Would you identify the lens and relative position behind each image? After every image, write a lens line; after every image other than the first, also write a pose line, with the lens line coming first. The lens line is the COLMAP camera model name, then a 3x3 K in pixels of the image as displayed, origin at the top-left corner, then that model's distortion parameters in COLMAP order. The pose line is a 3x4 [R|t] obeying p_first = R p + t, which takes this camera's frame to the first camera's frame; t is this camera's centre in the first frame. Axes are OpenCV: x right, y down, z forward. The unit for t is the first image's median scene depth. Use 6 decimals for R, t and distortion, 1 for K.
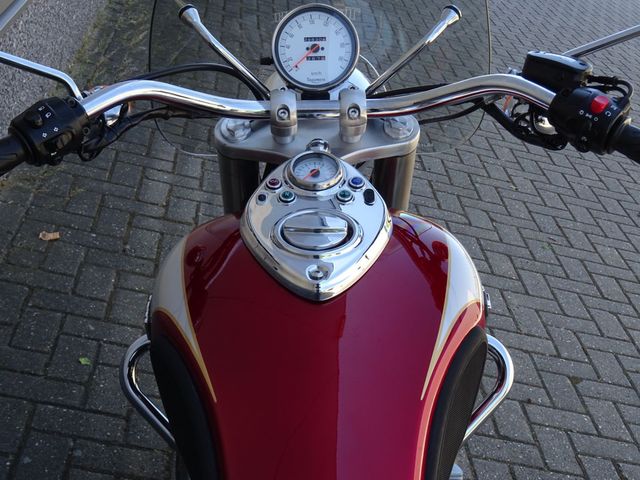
lens RADIAL K [[1082.4, 0, 320.0], [0, 1082.4, 240.0], [0, 0, 1]] dist [-0.014720, -0.047701]
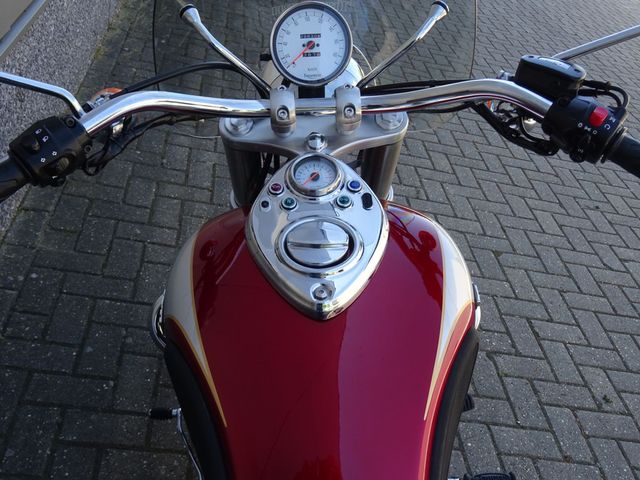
lens RADIAL K [[703.8, 0, 320.0], [0, 703.8, 240.0], [0, 0, 1]] dist [-0.001709, -0.002588]
pose [[0.999622, -0.019345, 0.019518, -0.012783], [0.015536, 0.983677, 0.179271, -0.112998], [-0.022668, -0.178900, 0.983606, 0.288076]]
